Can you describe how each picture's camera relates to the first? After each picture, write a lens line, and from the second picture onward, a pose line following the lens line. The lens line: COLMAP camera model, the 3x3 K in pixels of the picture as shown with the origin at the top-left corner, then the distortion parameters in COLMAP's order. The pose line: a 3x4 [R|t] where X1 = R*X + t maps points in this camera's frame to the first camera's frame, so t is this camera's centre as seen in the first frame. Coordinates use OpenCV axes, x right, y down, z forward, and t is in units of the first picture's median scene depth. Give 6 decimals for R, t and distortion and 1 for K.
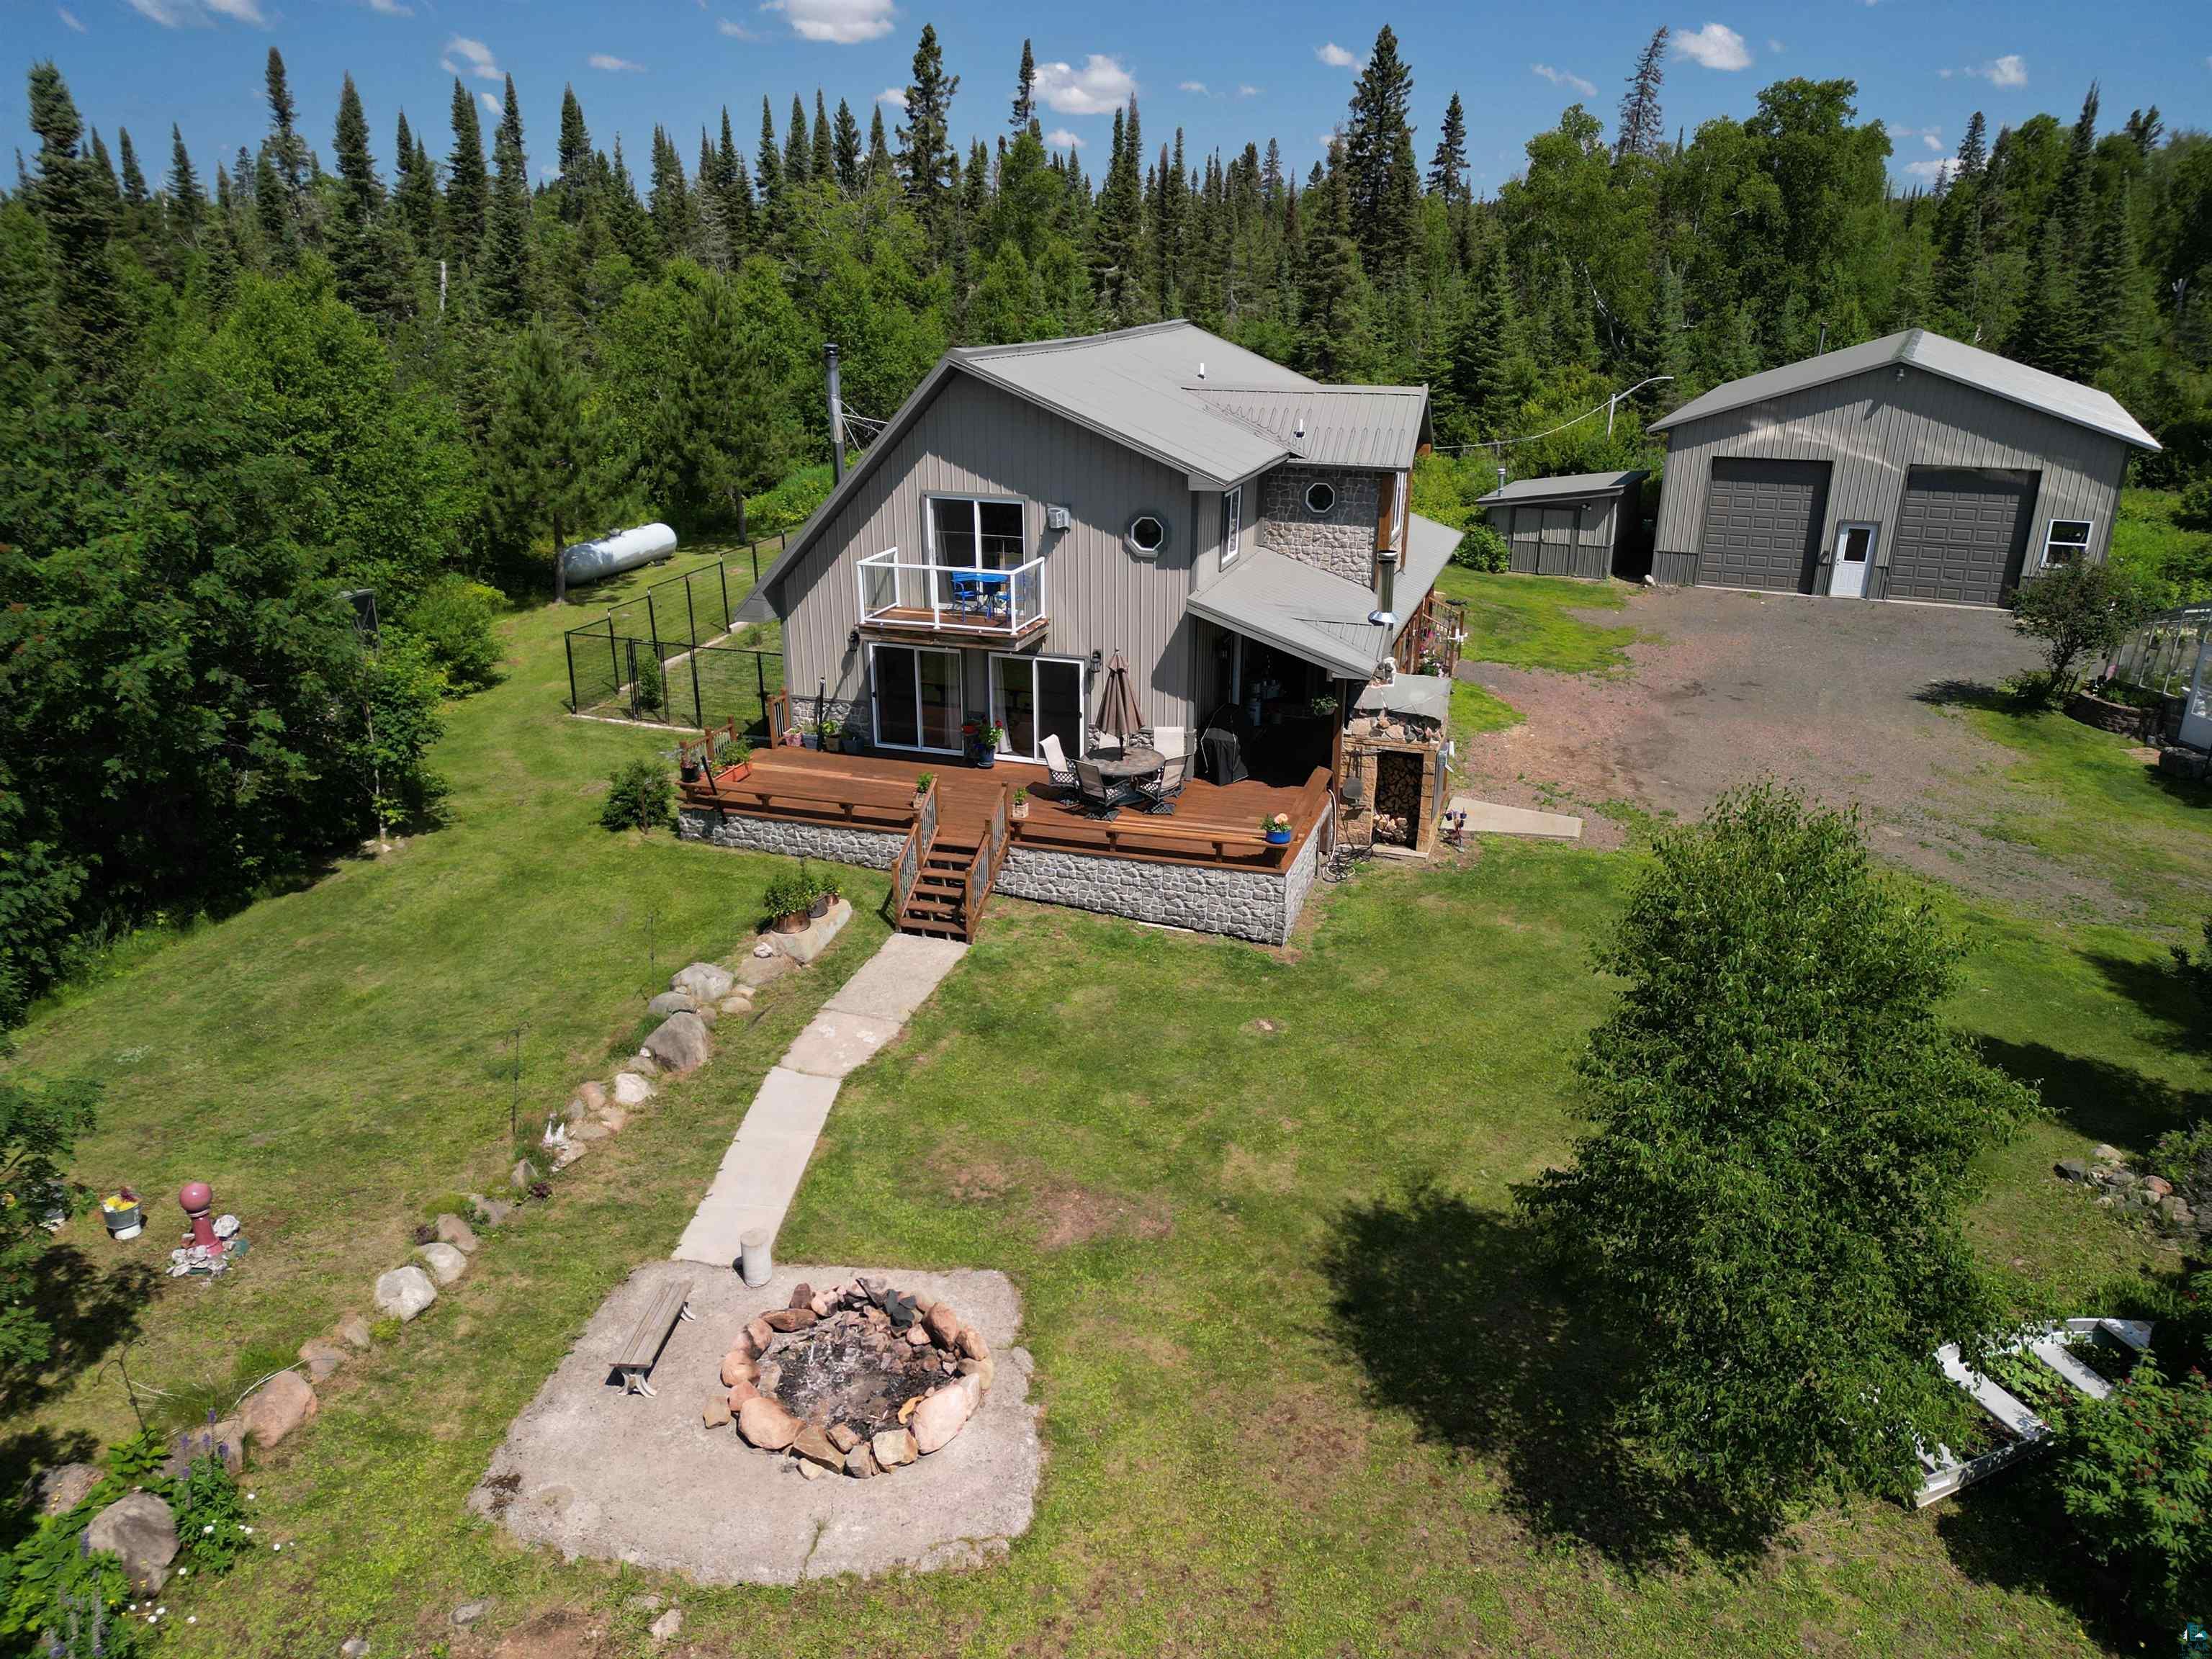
lens RADIAL K [[1532.1, 0, 1108.6], [0, 1532.1, 824.4], [0, 0, 1]] dist [0.081455, -0.071049]
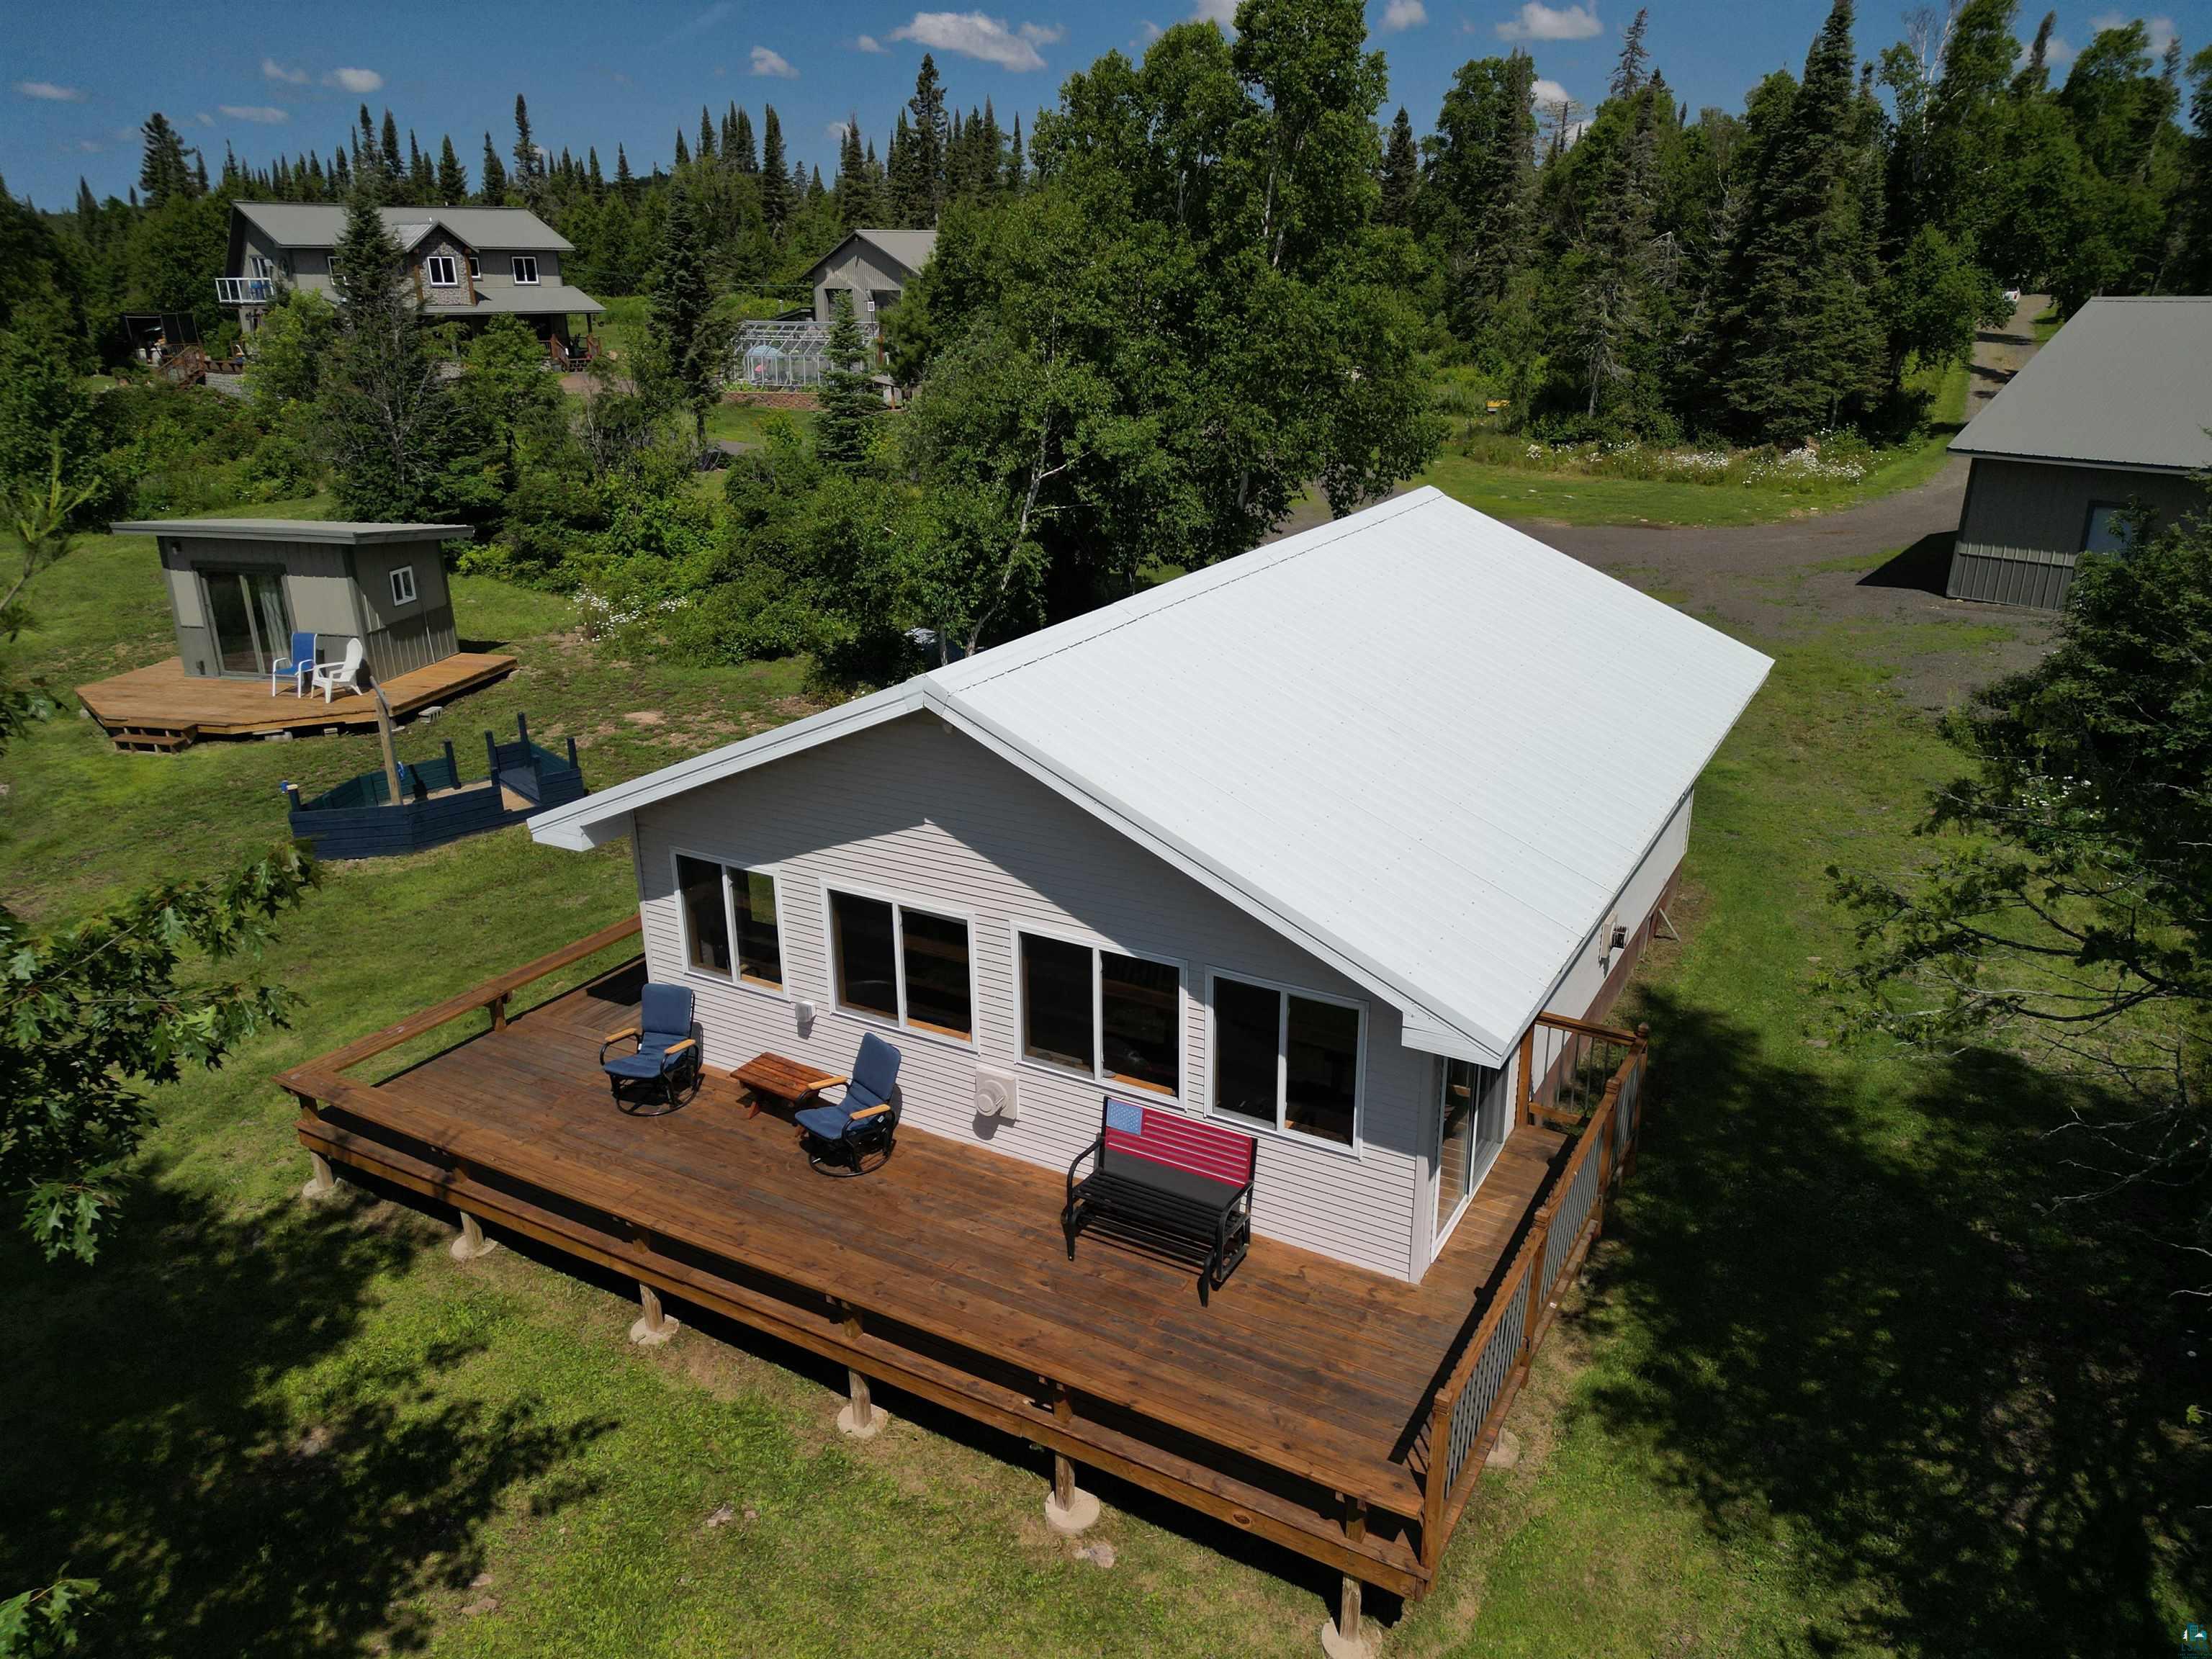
lens RADIAL K [[1556.1, 0, 1106.0], [0, 1556.1, 829.5], [0, 0, 1]] dist [0.023985, -0.002795]
pose [[0.897228, 0.149137, -0.415620, 1.769708], [-0.149923, 0.988213, 0.030953, 0.328011], [0.415338, 0.034539, 0.909011, -0.590246]]
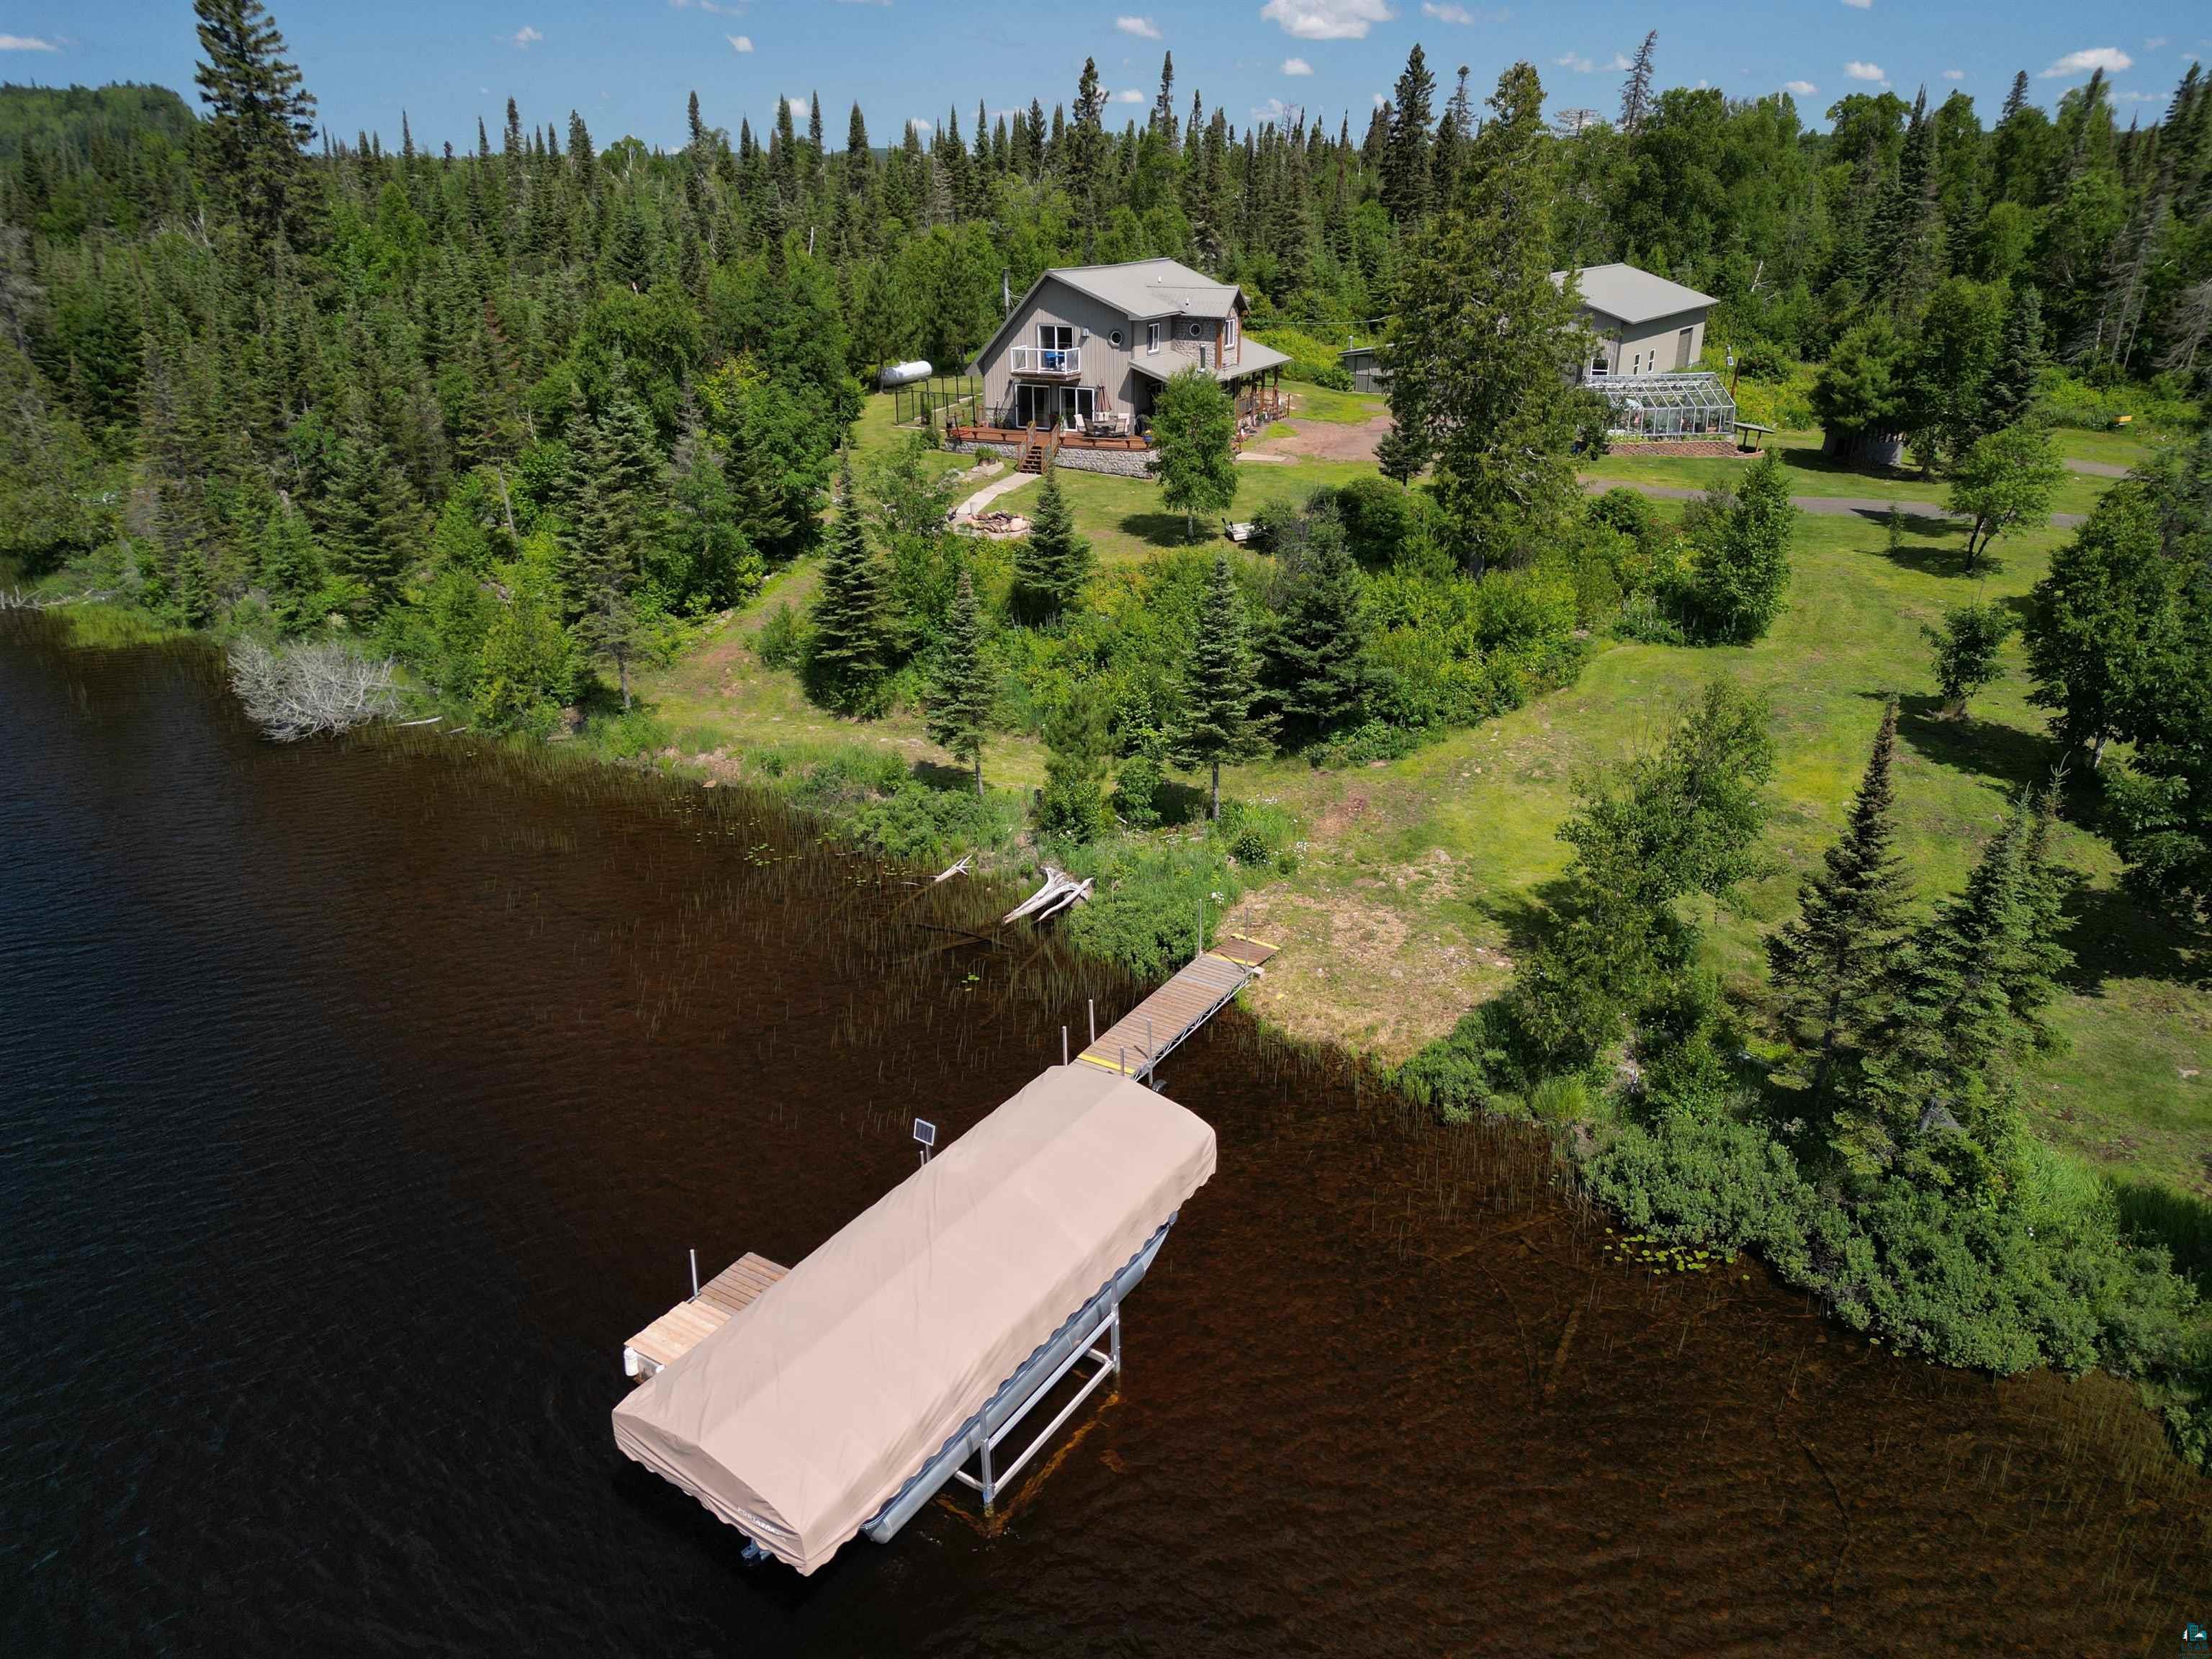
lens RADIAL K [[1534.0, 0, 1106.0], [0, 1534.0, 829.5], [0, 0, 1]] dist [0.040934, 0.002019]
pose [[0.992217, 0.044486, -0.116302, 0.245090], [-0.039641, 0.998260, 0.043647, 0.379289], [0.118042, -0.038697, 0.992254, -1.176938]]
